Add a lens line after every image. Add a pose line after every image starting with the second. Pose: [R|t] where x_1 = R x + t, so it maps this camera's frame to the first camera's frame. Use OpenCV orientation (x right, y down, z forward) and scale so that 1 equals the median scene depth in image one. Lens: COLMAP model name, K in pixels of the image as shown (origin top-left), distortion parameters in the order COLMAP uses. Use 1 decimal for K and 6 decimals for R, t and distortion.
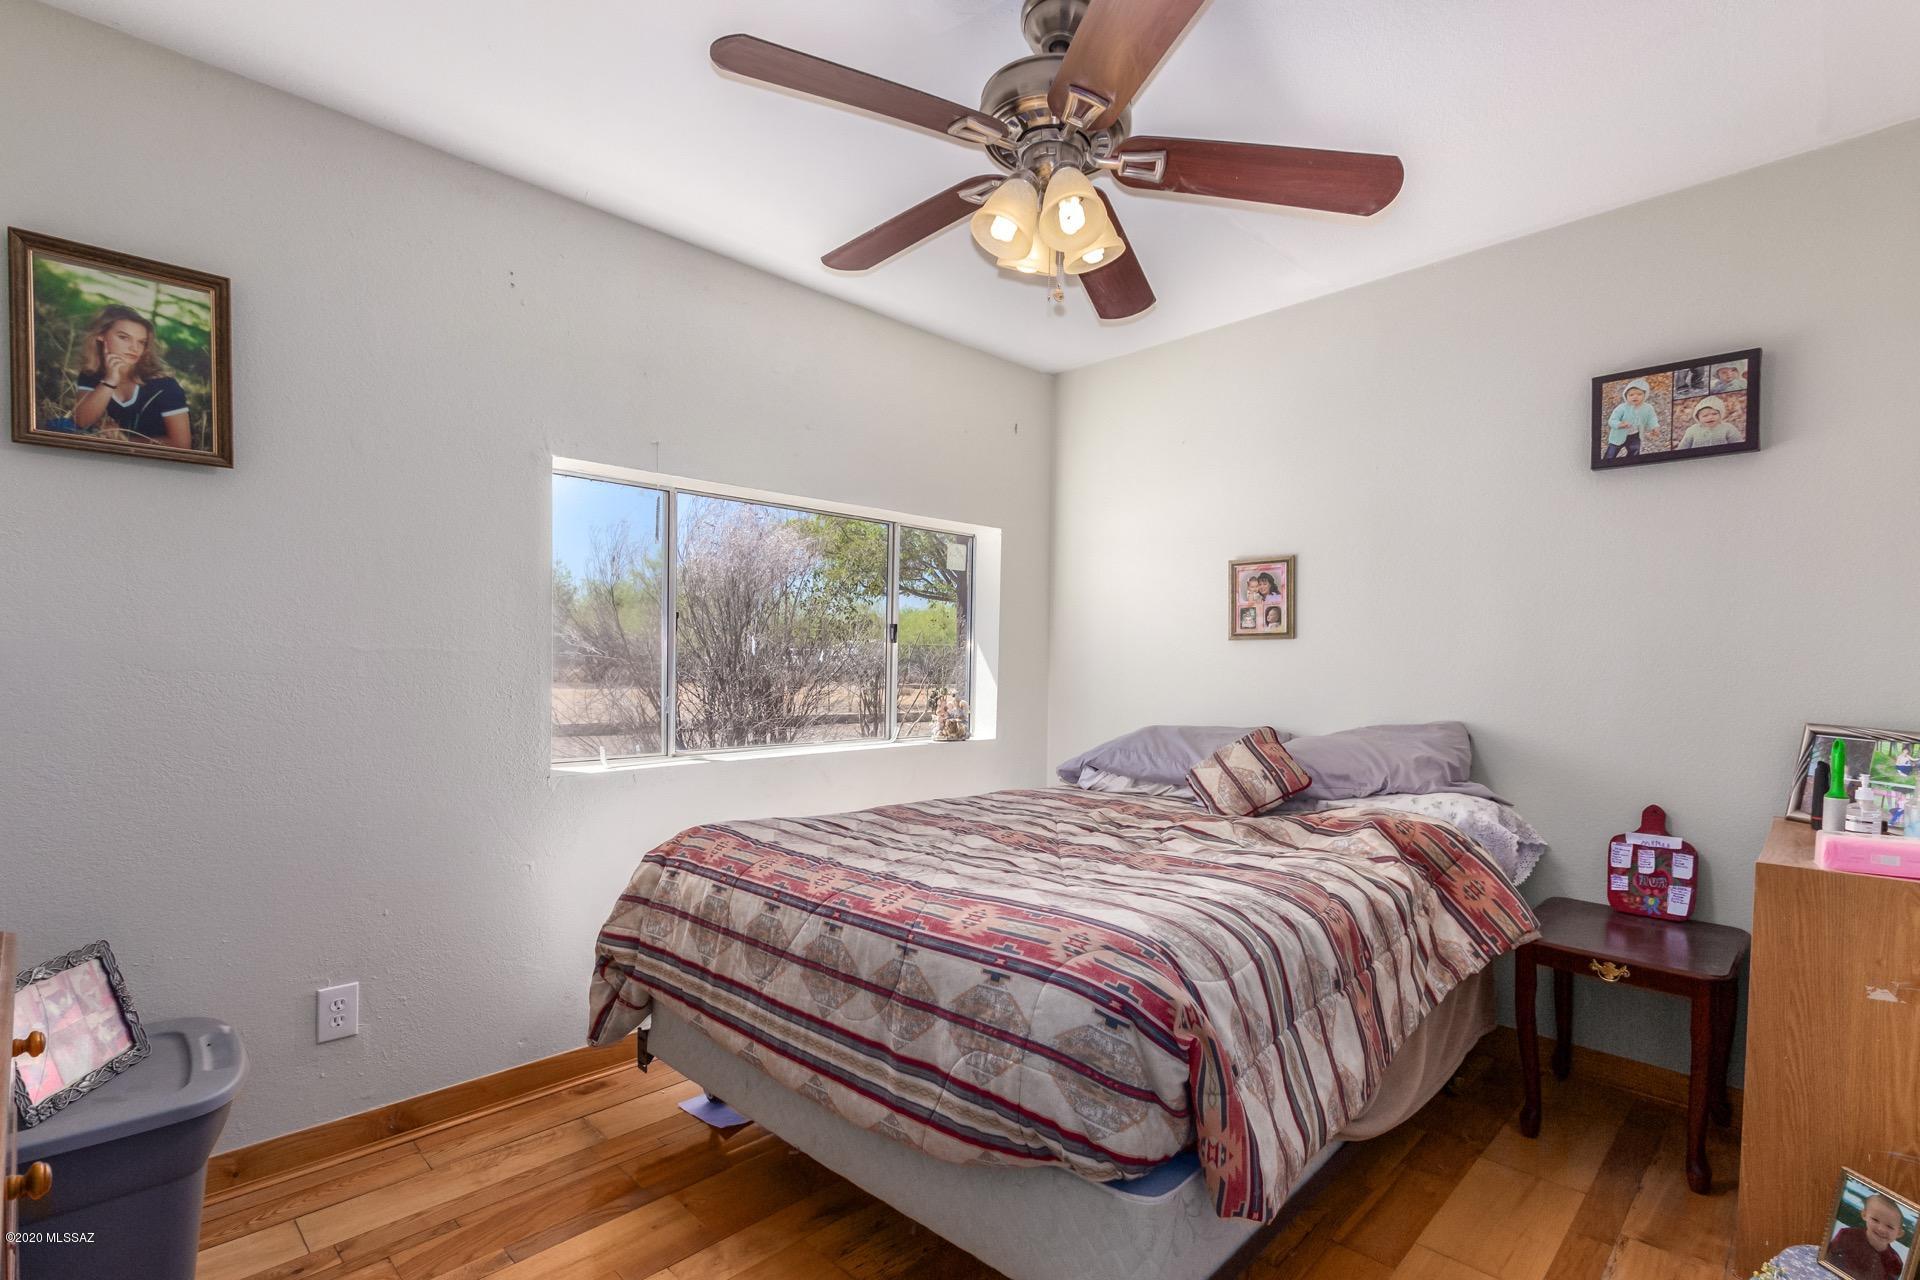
lens RADIAL K [[875.2, 0, 941.7], [0, 875.2, 654.8], [0, 0, 1]] dist [0.004069, -0.001204]
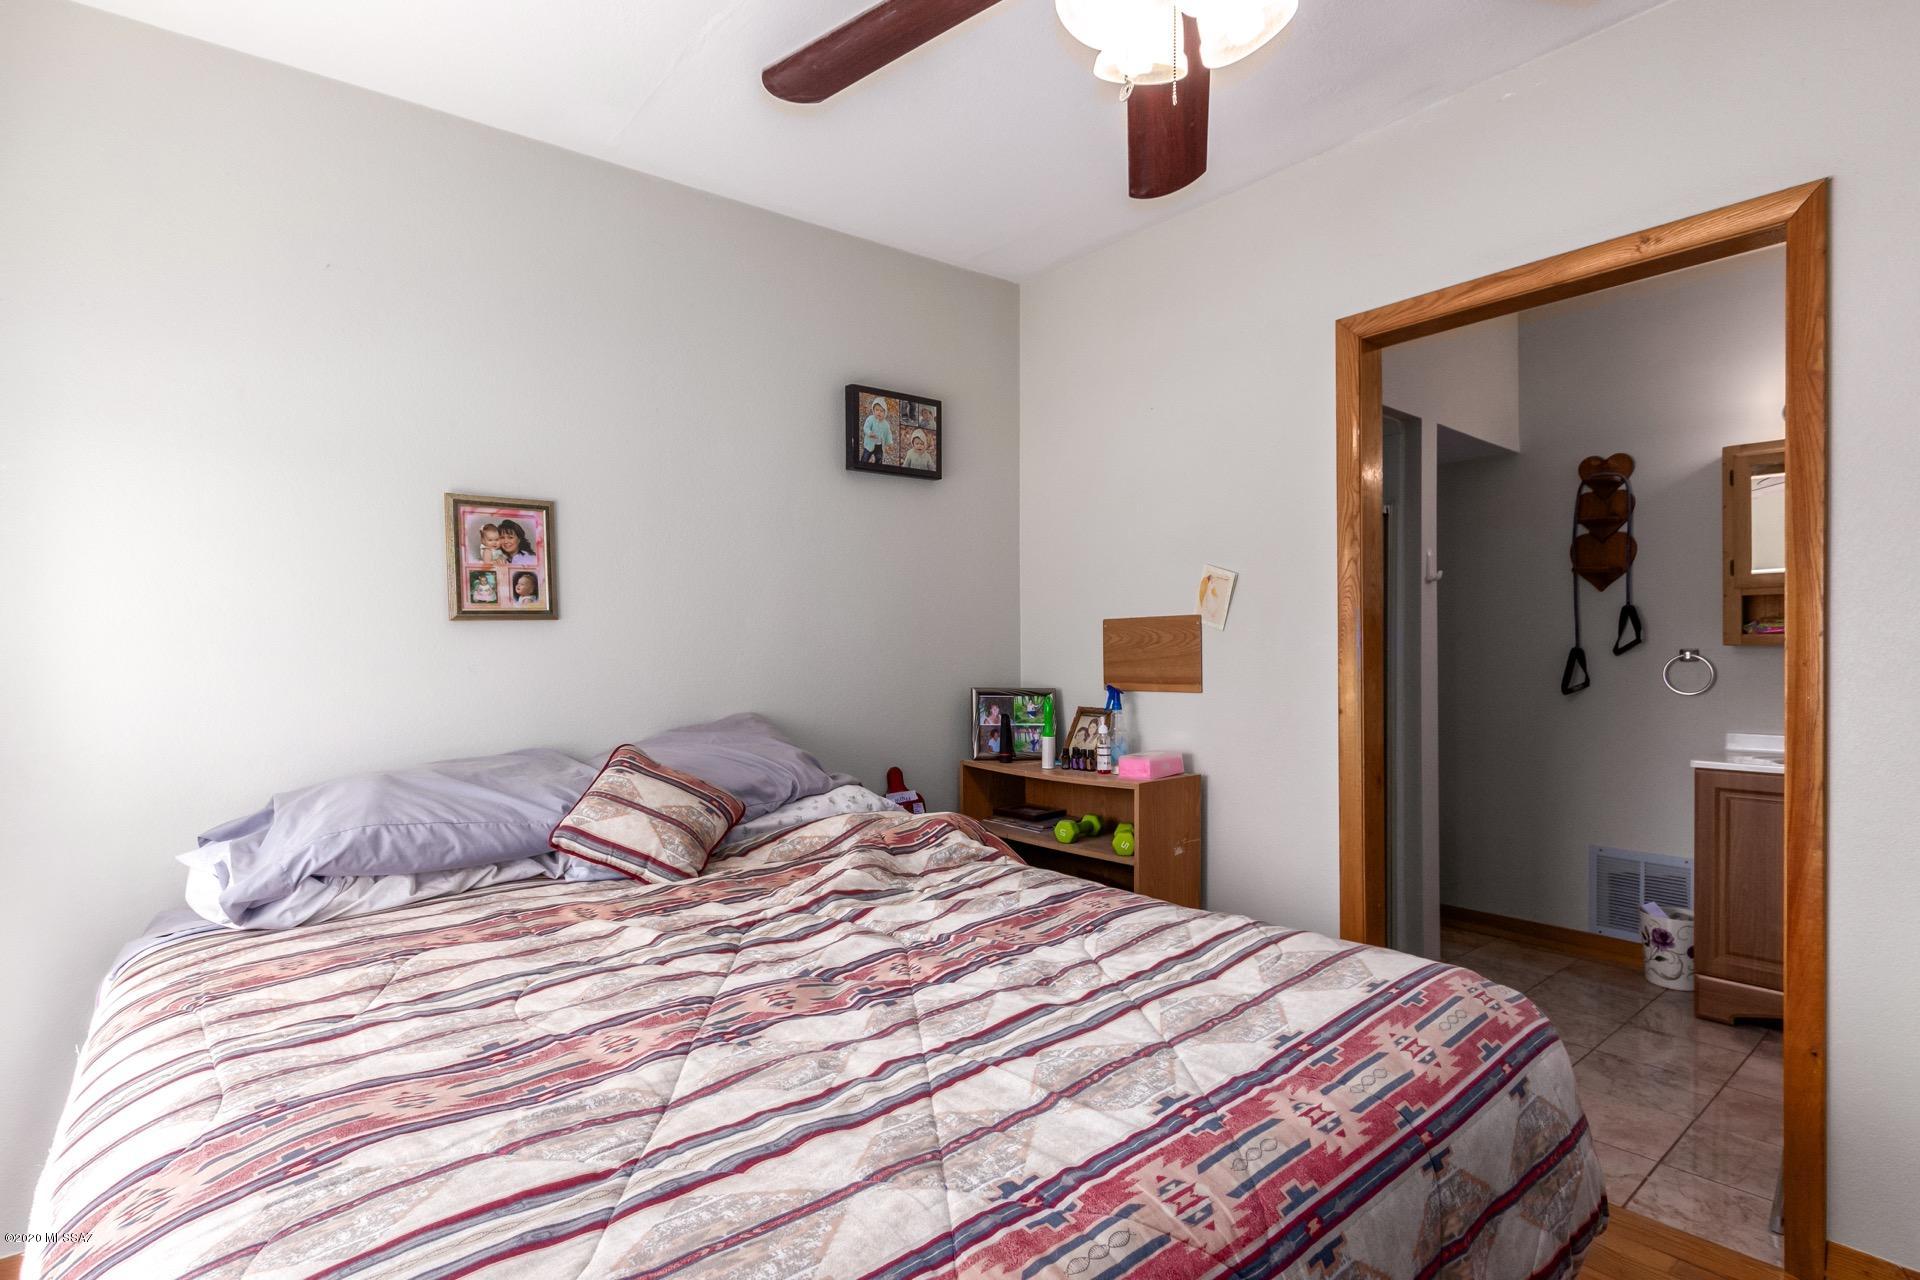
lens RADIAL K [[952.8, 0, 949.9], [0, 952.8, 641.4], [0, 0, 1]] dist [0.010275, -0.001048]
pose [[0.095422, -0.009439, 0.995392, -0.427061], [0.007590, 0.999933, 0.008754, -0.006691], [-0.995408, 0.006720, 0.095487, 0.776062]]
